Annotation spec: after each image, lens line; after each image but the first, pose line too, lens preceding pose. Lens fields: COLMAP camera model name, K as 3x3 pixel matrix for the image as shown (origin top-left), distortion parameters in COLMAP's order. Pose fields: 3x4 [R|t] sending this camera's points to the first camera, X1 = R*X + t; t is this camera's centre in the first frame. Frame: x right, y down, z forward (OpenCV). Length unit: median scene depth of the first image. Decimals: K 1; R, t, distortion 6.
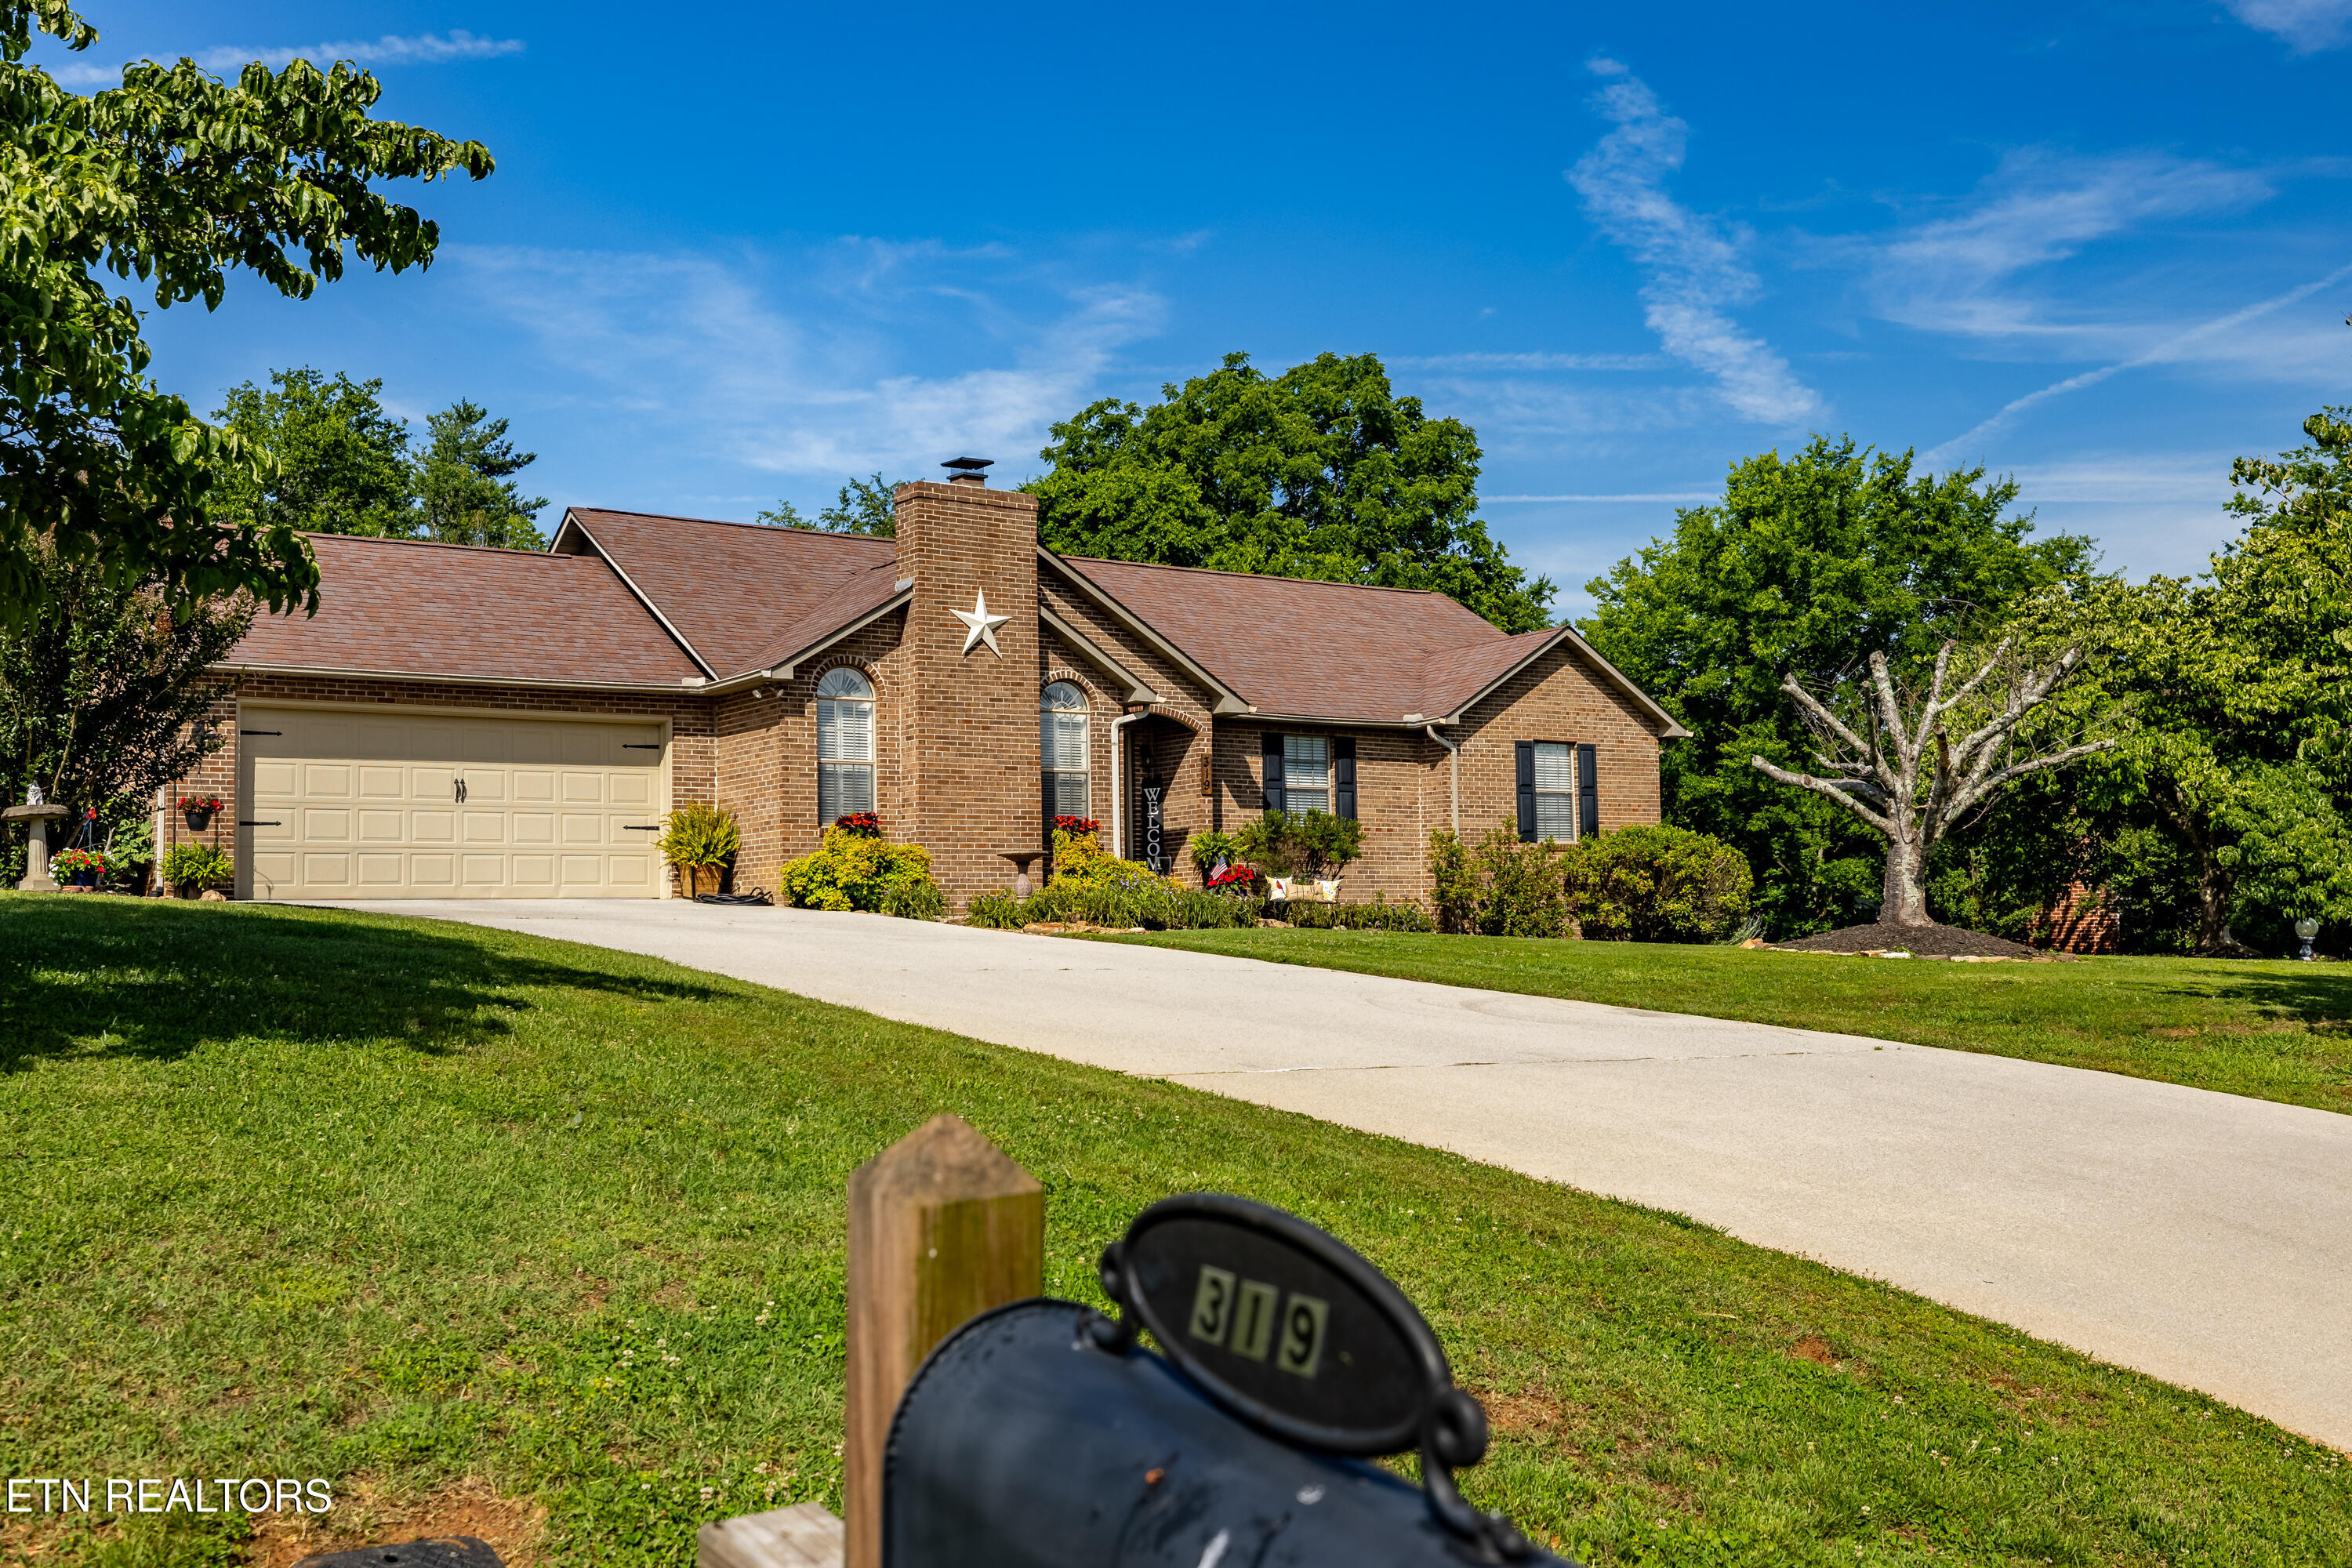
lens RADIAL K [[2384.4, 0, 1176.0], [0, 2384.4, 784.0], [0, 0, 1]] dist [-0.002549, -0.000410]
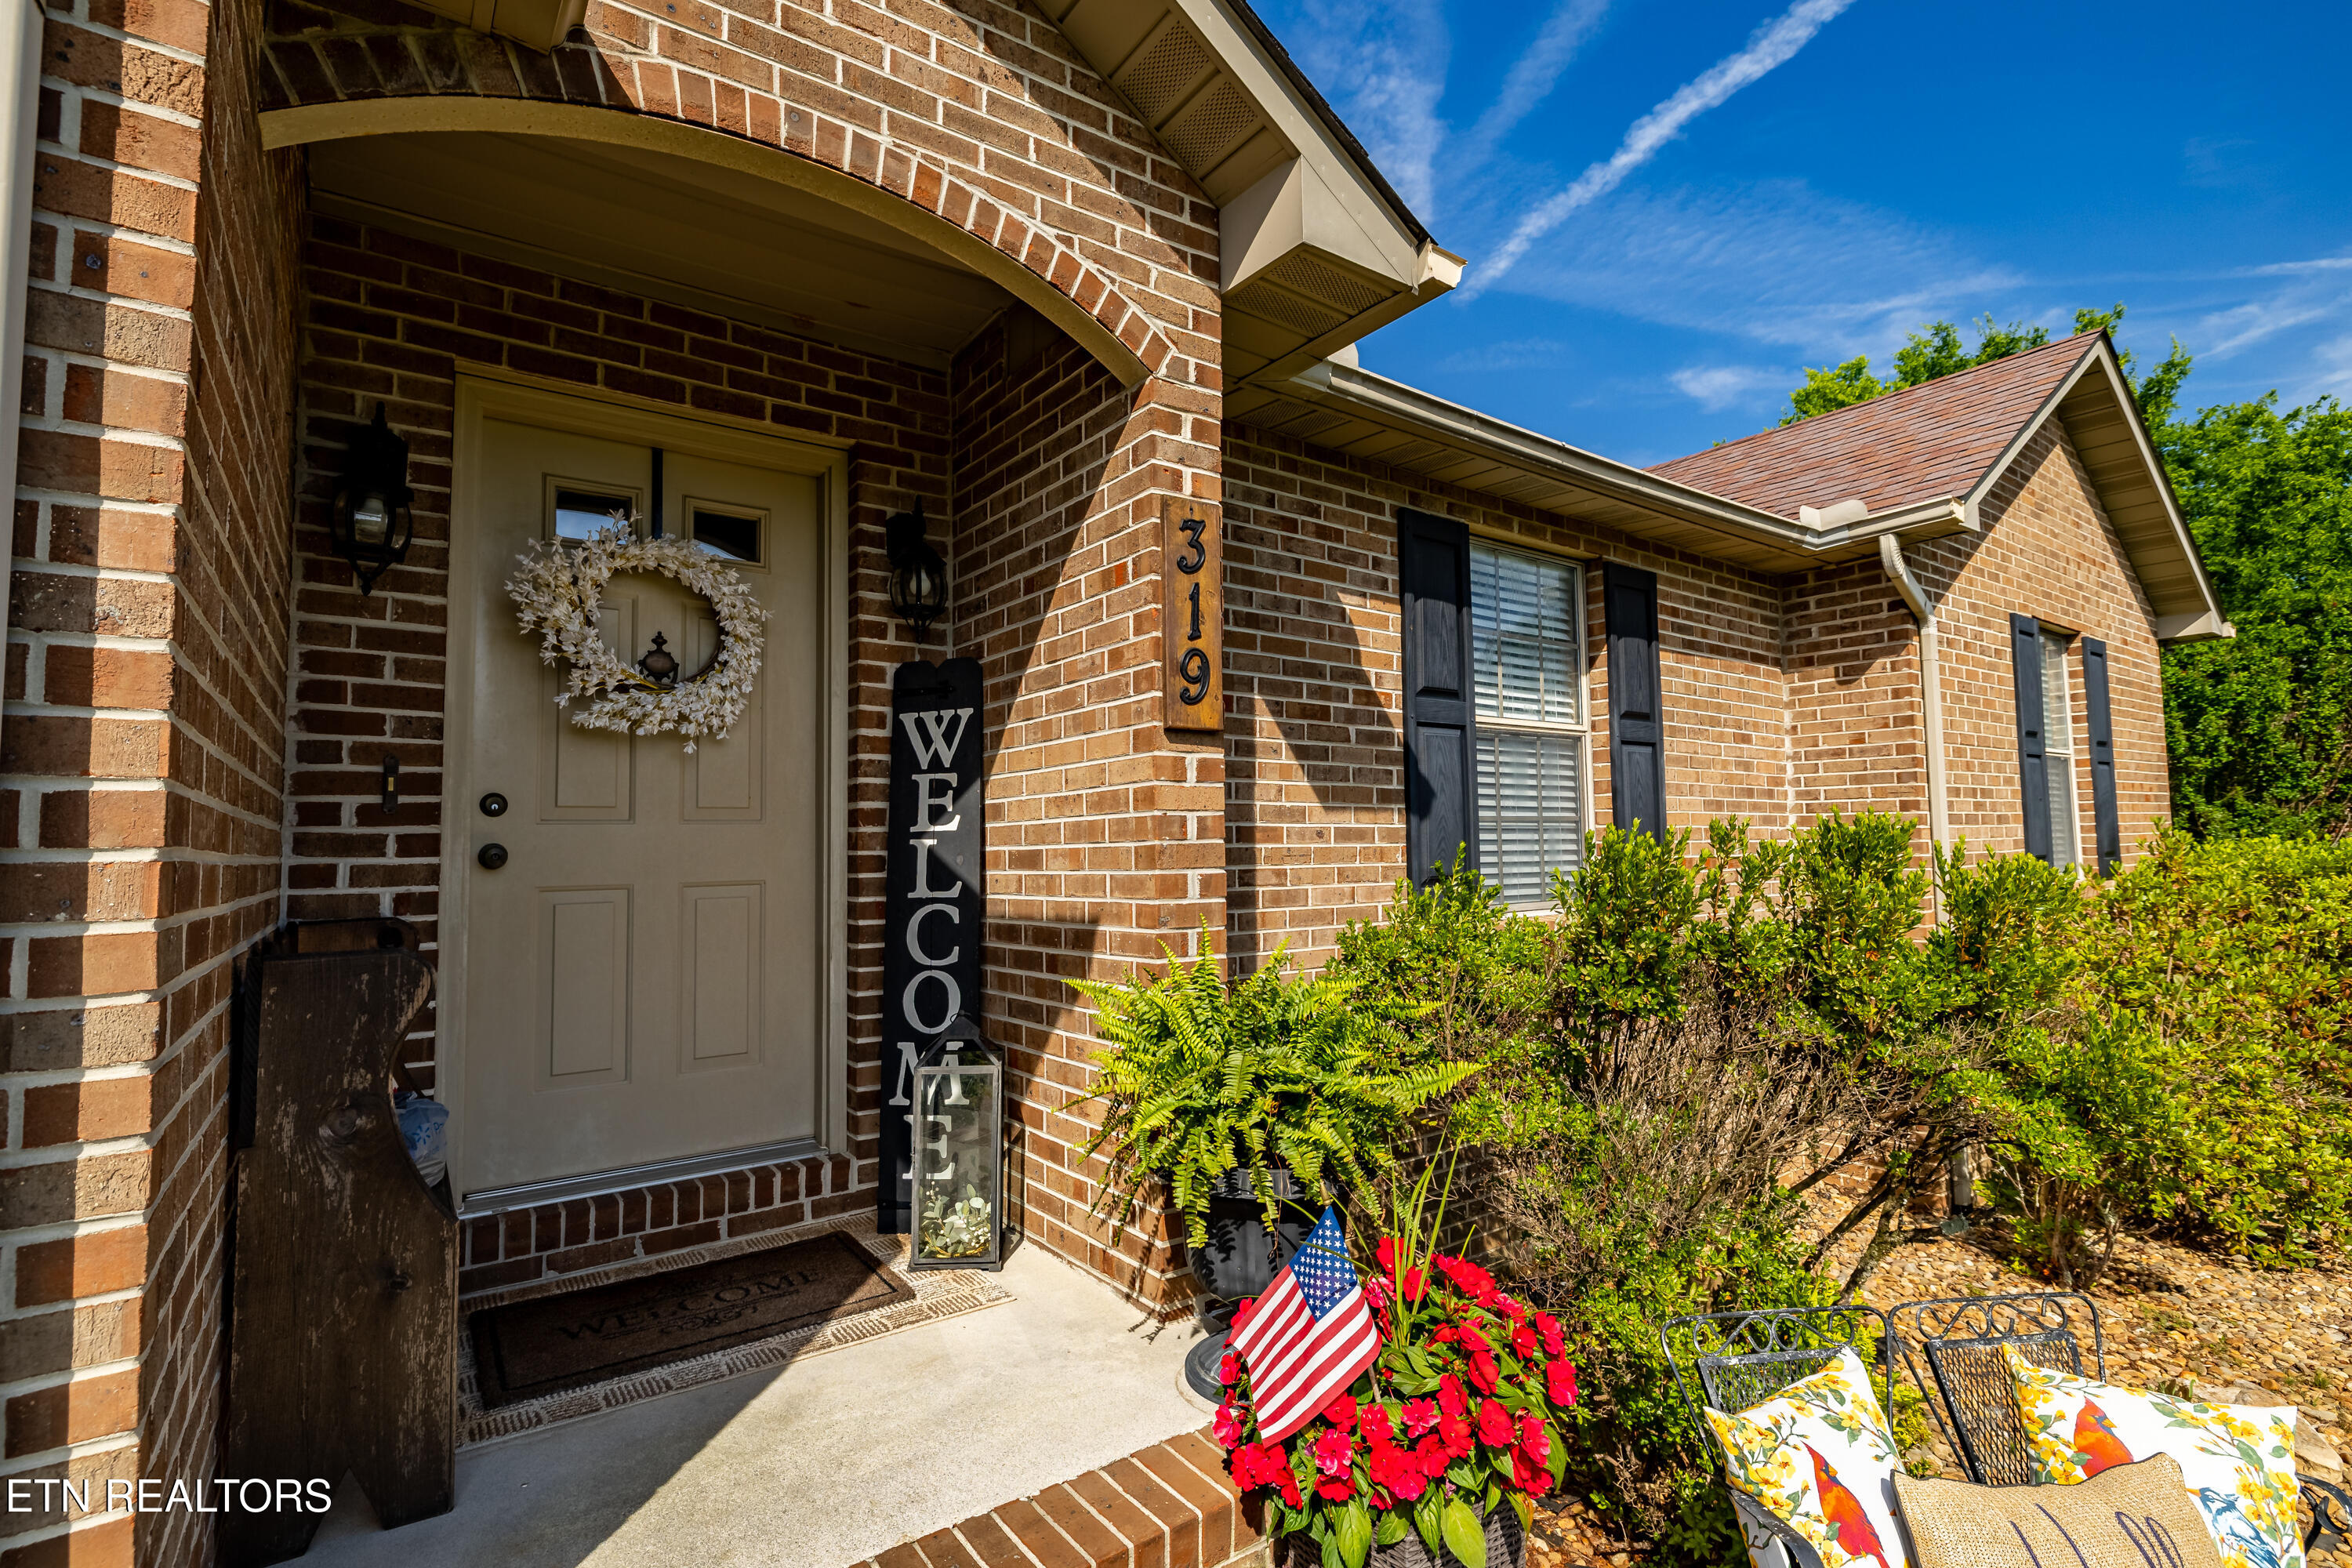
lens RADIAL K [[1101.8, 0, 1176.0], [0, 1101.8, 784.0], [0, 0, 1]] dist [0.000061, 0.000082]
pose [[0.999718, -0.004514, 0.023307, 0.008944], [0.004403, 0.999979, 0.004811, 0.007375], [-0.023328, -0.004707, 0.999717, 0.862389]]
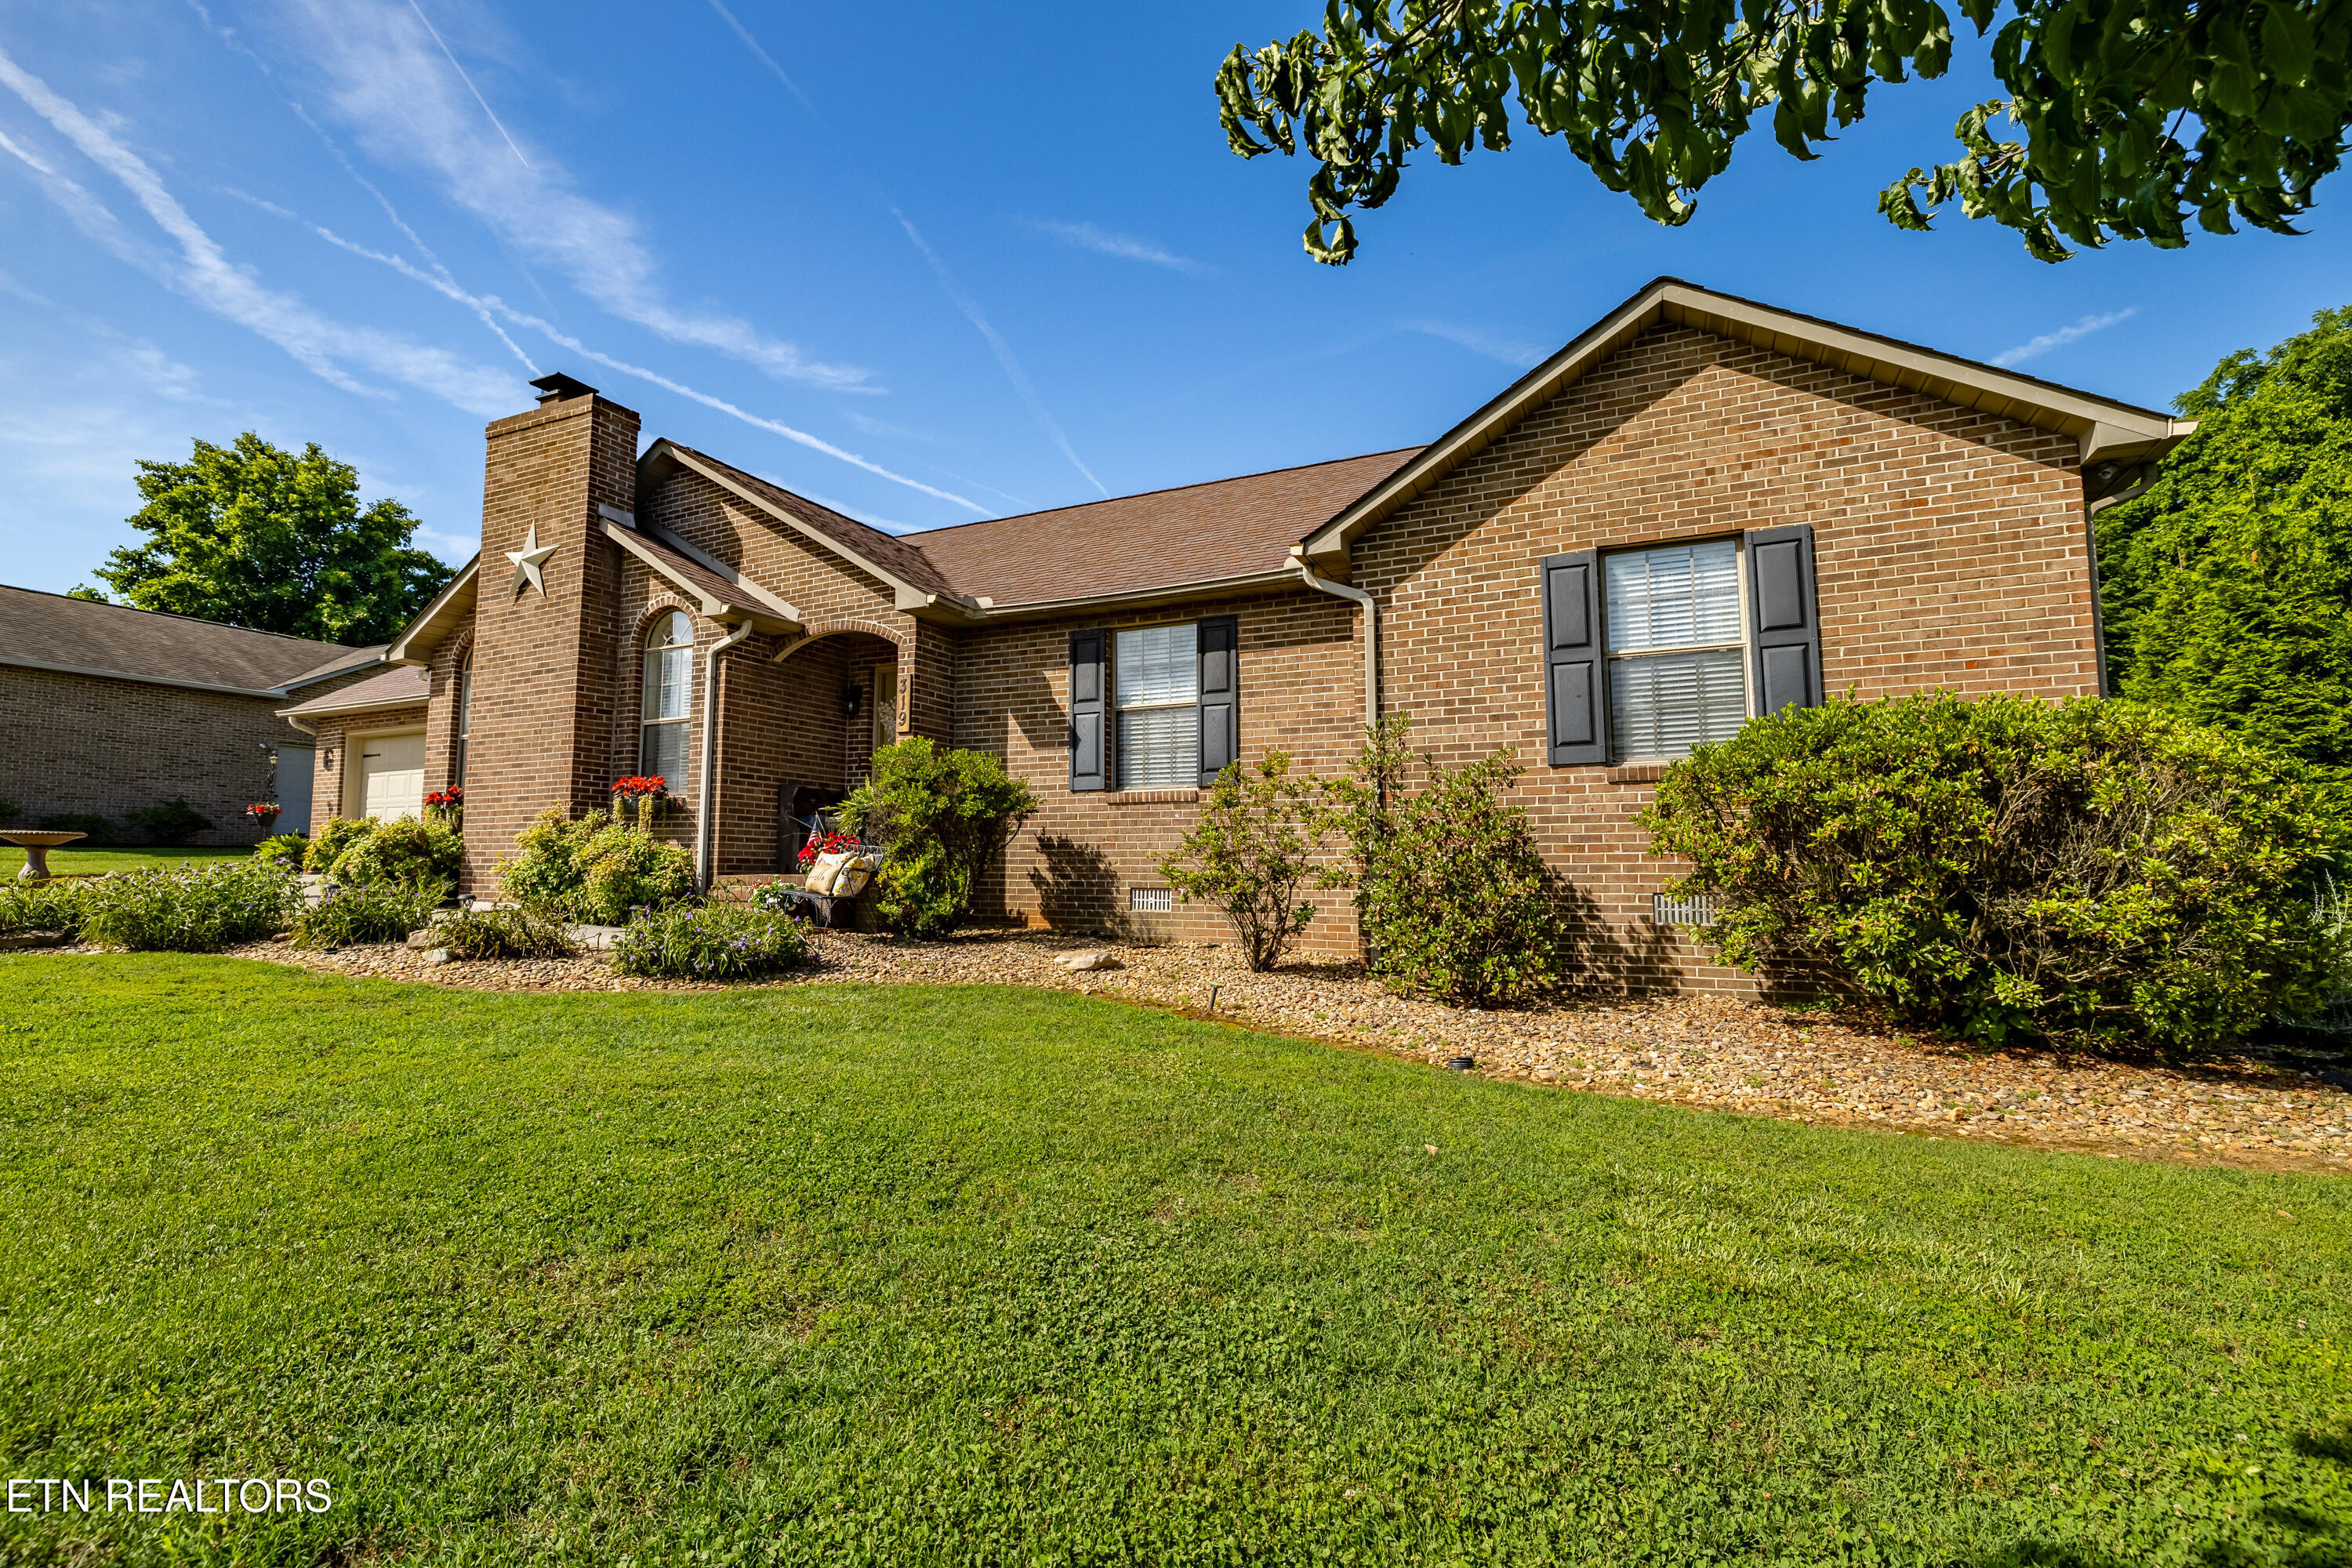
lens RADIAL K [[1067.7, 0, 1176.0], [0, 1067.7, 784.0], [0, 0, 1]] dist [0.000523, -0.000103]
pose [[0.503486, -0.055159, -0.862241, 0.299381], [0.056244, 0.997936, -0.030997, 0.031081], [0.862171, -0.032889, 0.505550, 0.854587]]
